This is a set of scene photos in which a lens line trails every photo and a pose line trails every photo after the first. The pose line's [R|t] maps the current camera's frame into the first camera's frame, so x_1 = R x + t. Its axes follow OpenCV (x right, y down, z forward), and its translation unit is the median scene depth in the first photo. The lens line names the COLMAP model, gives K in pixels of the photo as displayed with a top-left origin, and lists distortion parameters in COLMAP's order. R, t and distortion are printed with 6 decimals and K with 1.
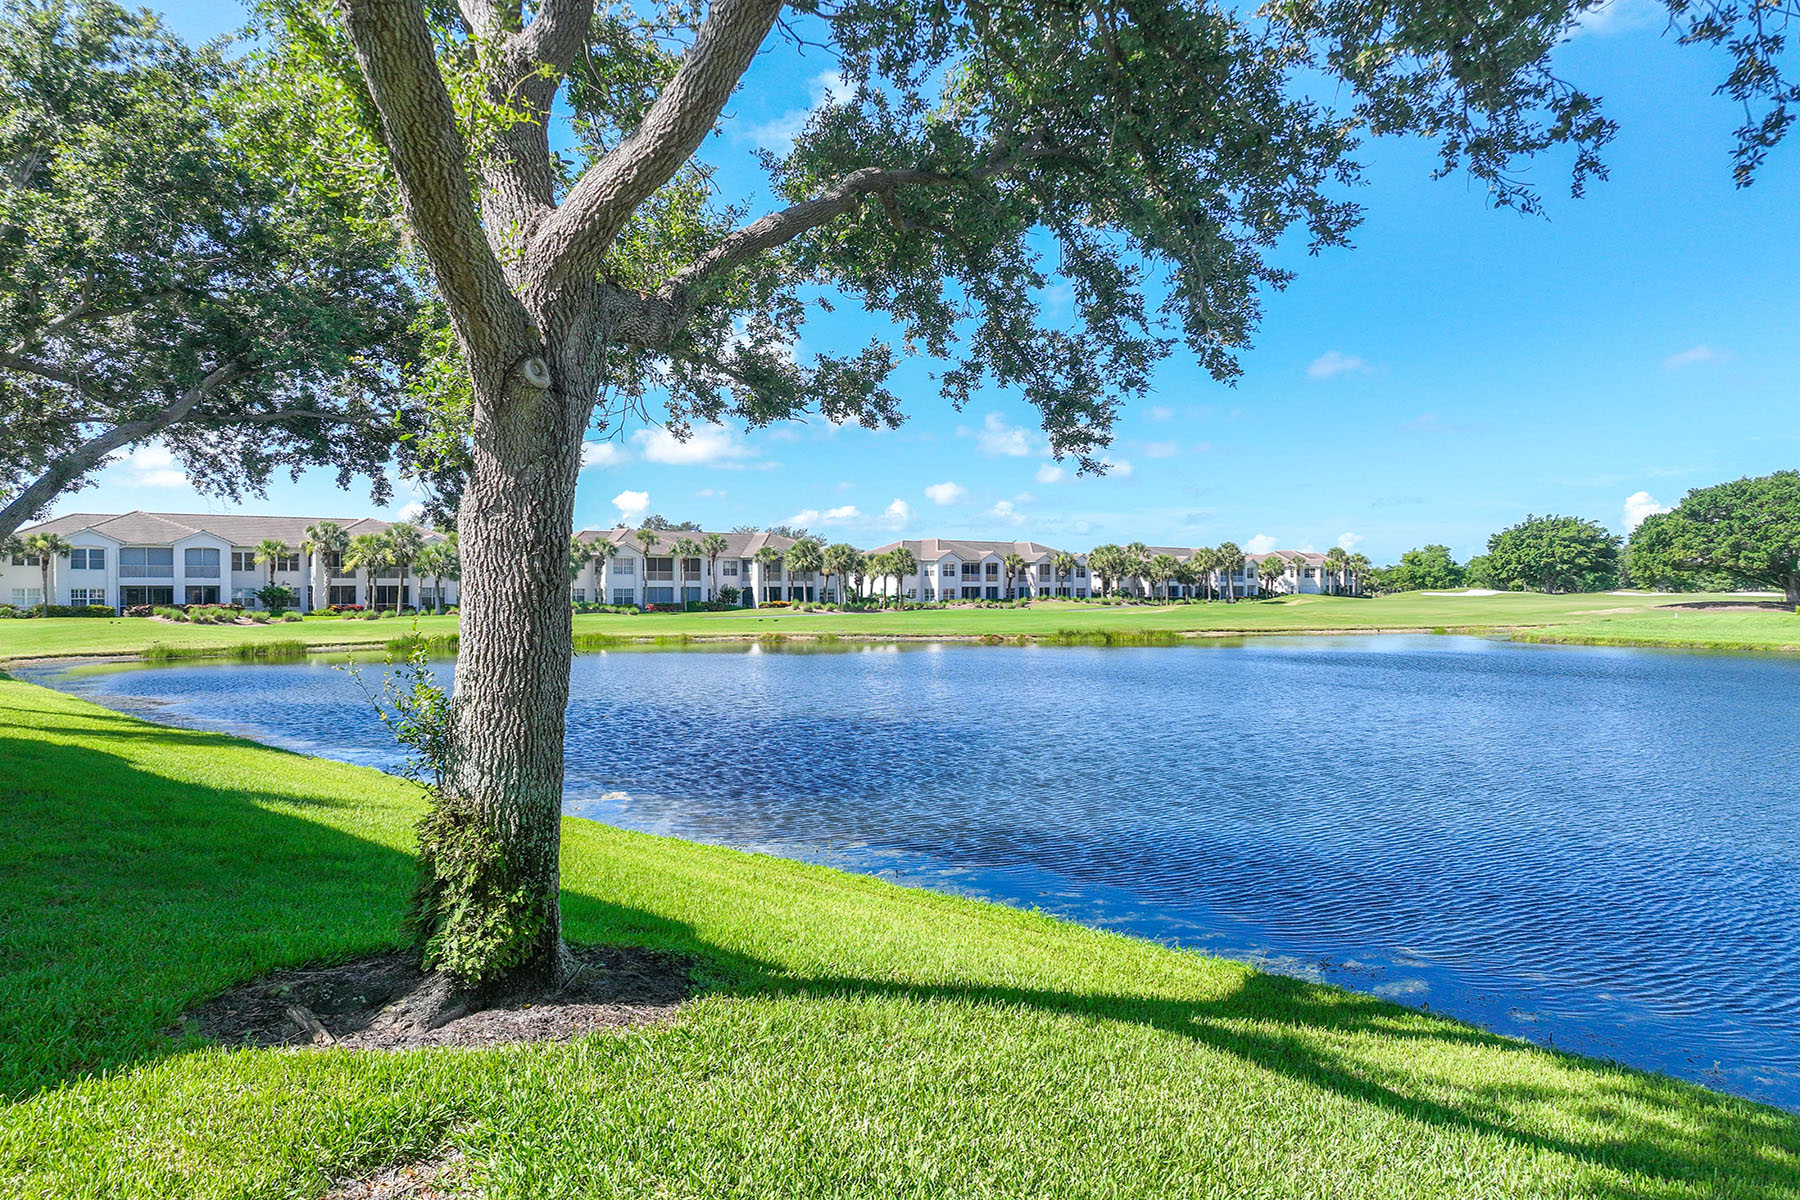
lens RADIAL K [[1268.4, 0, 893.0], [0, 1268.4, 591.7], [0, 0, 1]] dist [-0.005492, 0.016677]
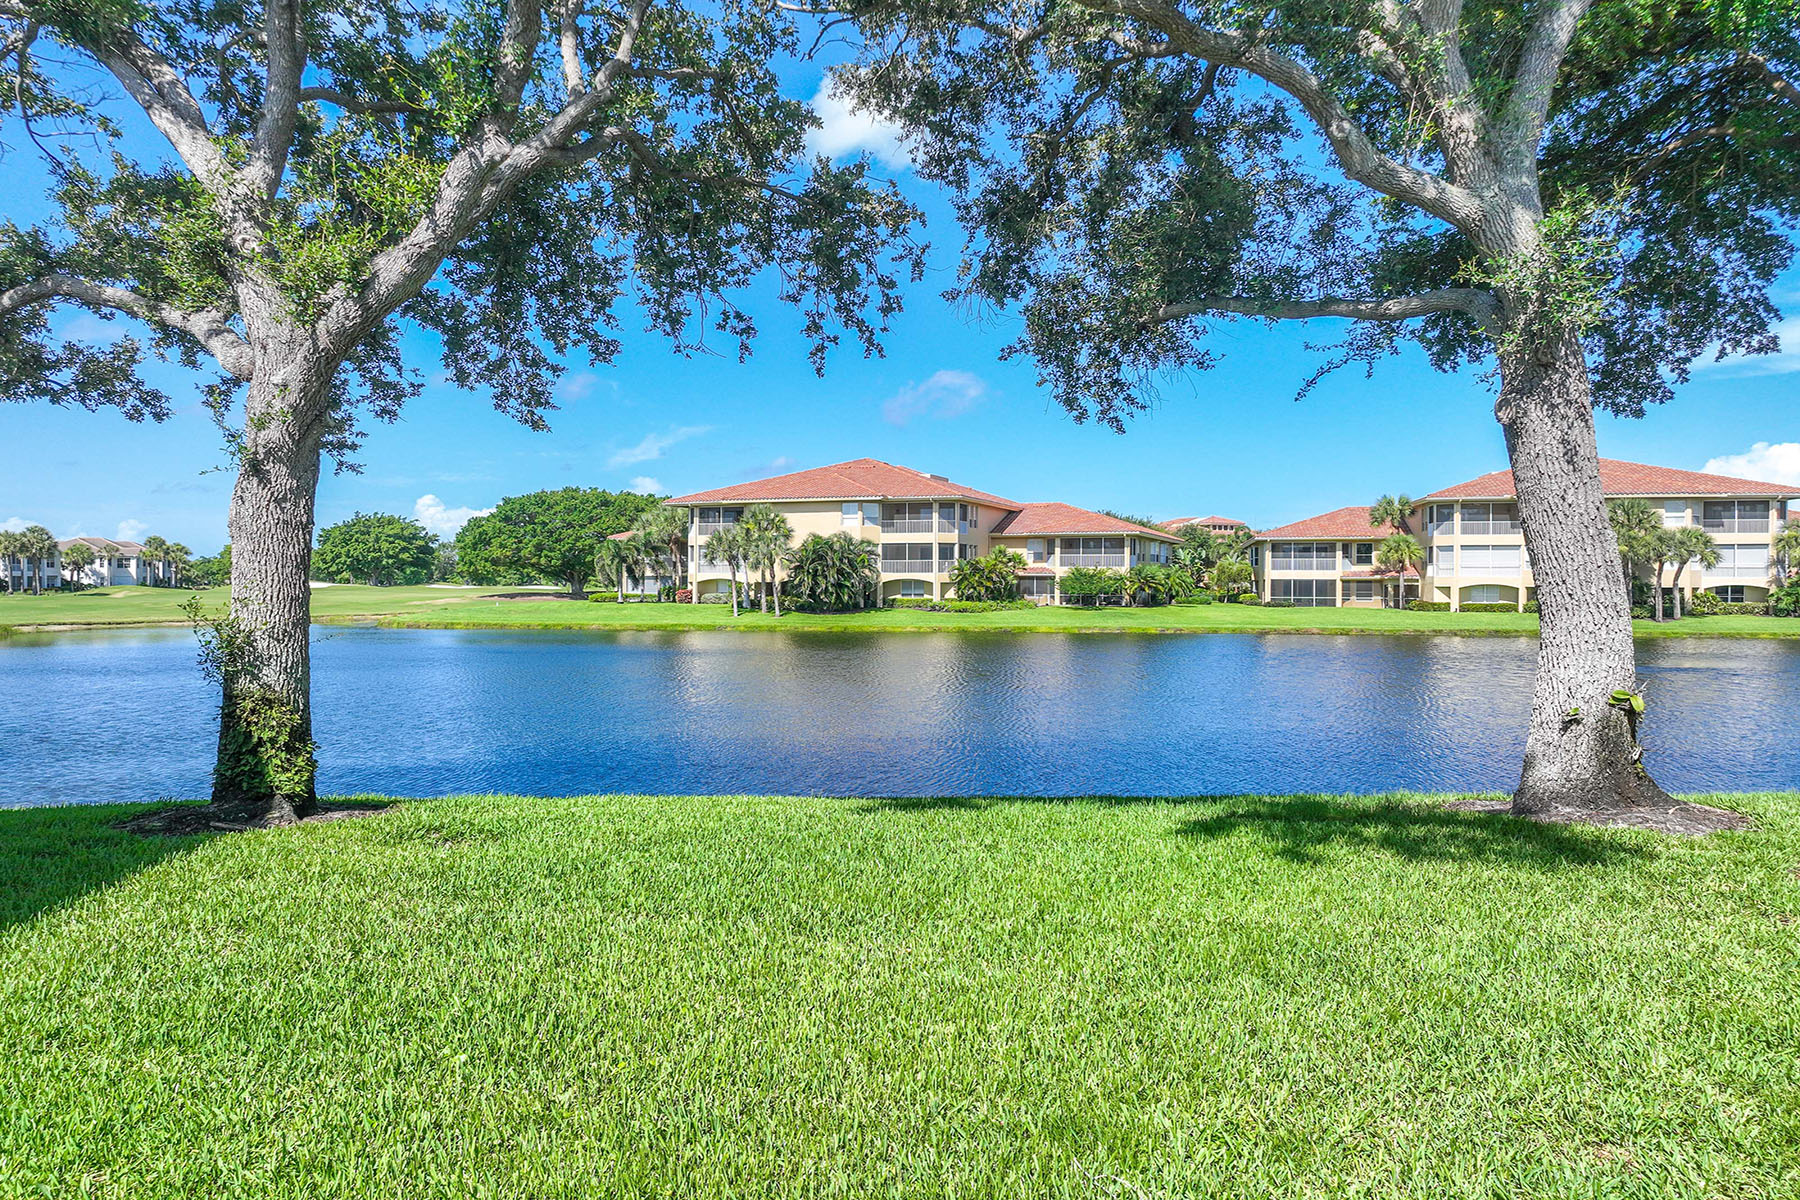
lens RADIAL K [[1268.4, 0, 904.9], [0, 1268.4, 594.2], [0, 0, 1]] dist [-0.005492, 0.016677]
pose [[0.628054, -0.001272, 0.778169, -0.042316], [-0.003994, 0.999980, 0.004857, 0.001591], [-0.778160, -0.006158, 0.628036, -0.022413]]
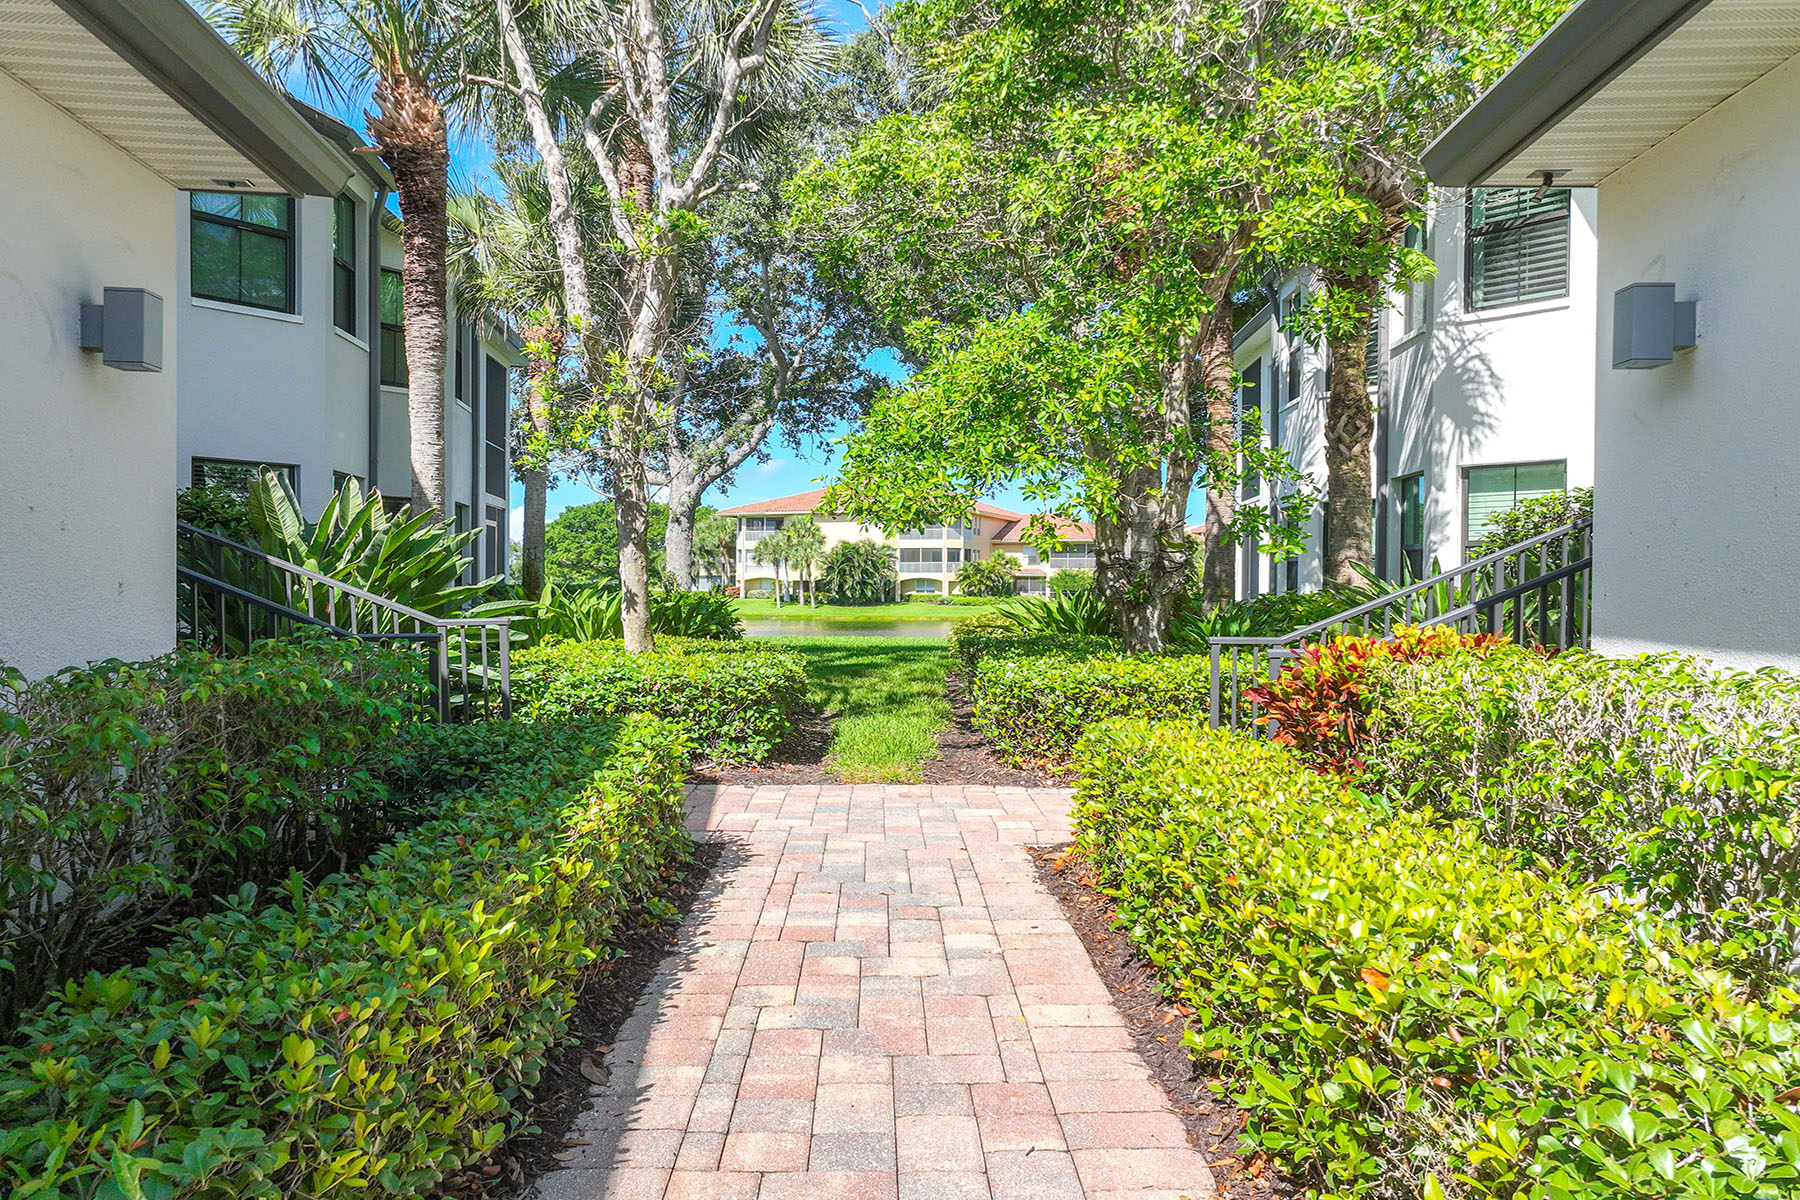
lens RADIAL K [[1268.4, 0, 895.6], [0, 1268.4, 596.2], [0, 0, 1]] dist [-0.005492, 0.016677]
pose [[0.646262, 0.003003, 0.763110, -0.131151], [-0.007127, 0.999972, 0.002100, 0.006174], [-0.763083, -0.006795, 0.646265, -0.099117]]
